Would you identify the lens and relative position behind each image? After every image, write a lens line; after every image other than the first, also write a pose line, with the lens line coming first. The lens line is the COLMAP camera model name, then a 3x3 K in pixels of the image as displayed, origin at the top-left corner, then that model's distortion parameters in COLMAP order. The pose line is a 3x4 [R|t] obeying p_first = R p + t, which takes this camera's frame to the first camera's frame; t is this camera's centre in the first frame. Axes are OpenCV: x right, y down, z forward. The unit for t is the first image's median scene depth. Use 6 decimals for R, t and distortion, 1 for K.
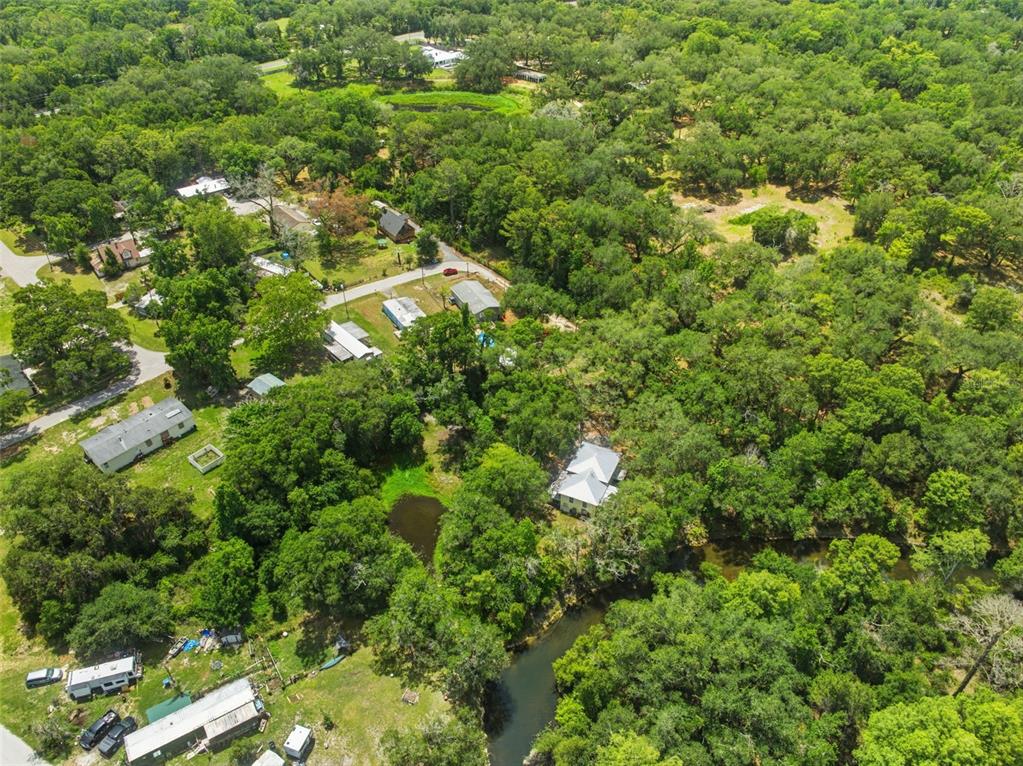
lens RADIAL K [[722.9, 0, 512.6], [0, 722.9, 379.7], [0, 0, 1]] dist [-0.030862, -0.008084]
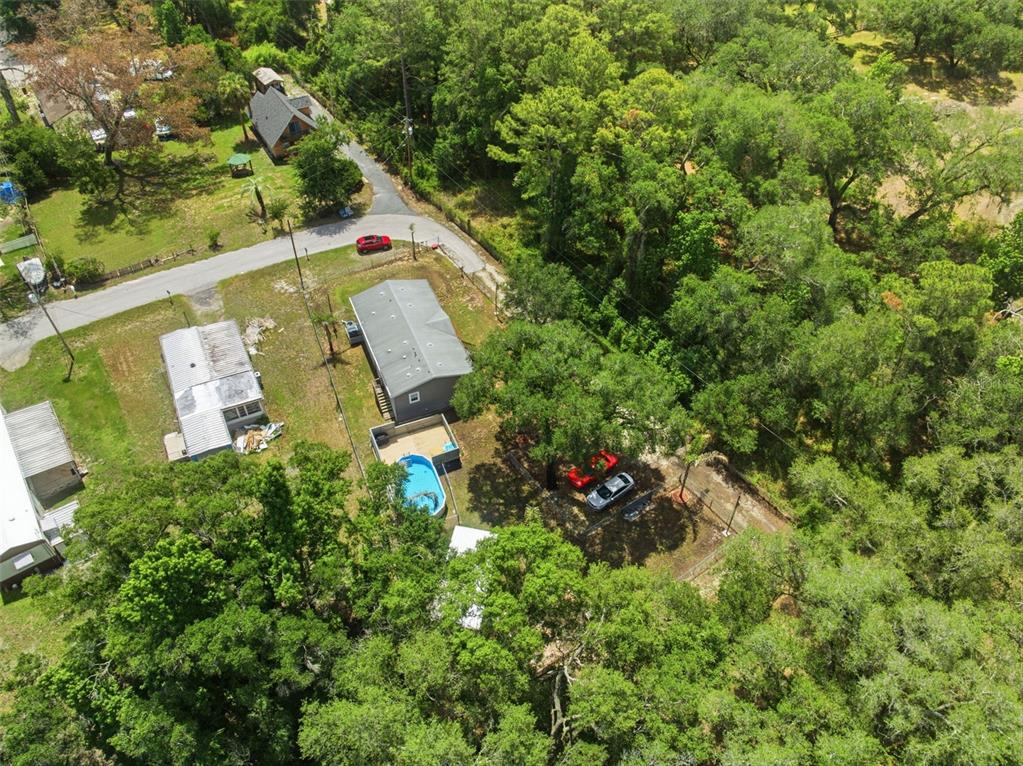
lens RADIAL K [[722.9, 0, 508.4], [0, 722.9, 384.2], [0, 0, 1]] dist [-0.030862, -0.008084]
pose [[0.995750, 0.060430, -0.069498, 0.023932], [-0.050099, 0.988623, 0.141823, -0.132372], [0.077278, -0.137738, 0.987449, 0.588607]]
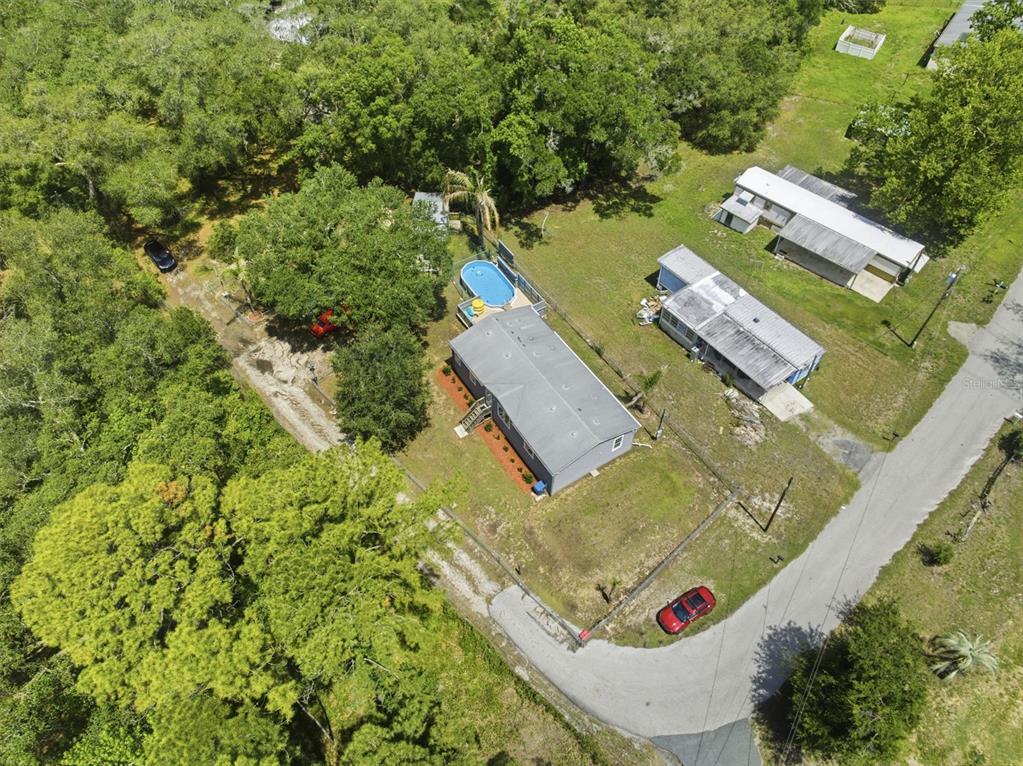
lens RADIAL K [[722.9, 0, 506.6], [0, 722.9, 383.1], [0, 0, 1]] dist [-0.030862, -0.008084]
pose [[-0.996656, 0.056991, -0.058561, -0.017570], [-0.056637, 0.034795, 0.997788, -0.382938], [0.058902, 0.997768, -0.031450, 0.929631]]
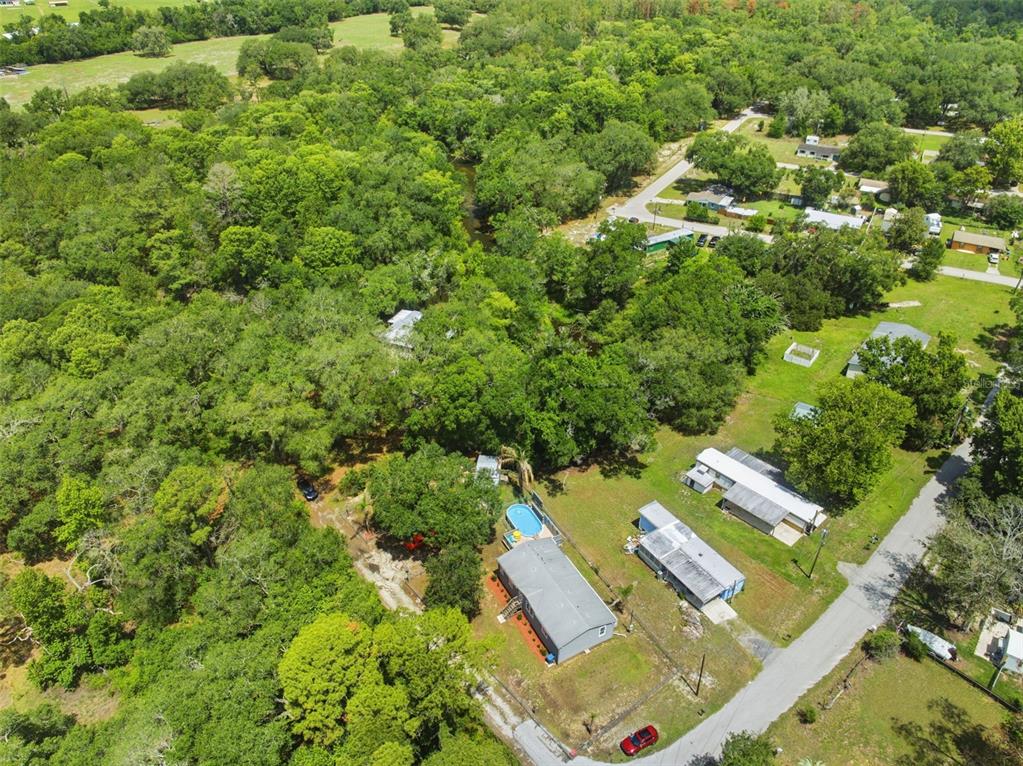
lens RADIAL K [[722.9, 0, 504.4], [0, 722.9, 381.3], [0, 0, 1]] dist [-0.030862, -0.008084]
pose [[-0.999982, -0.002027, -0.005576, -0.014376], [-0.005933, 0.335887, 0.941884, -0.553679], [-0.000036, 0.941900, -0.335893, 0.949662]]
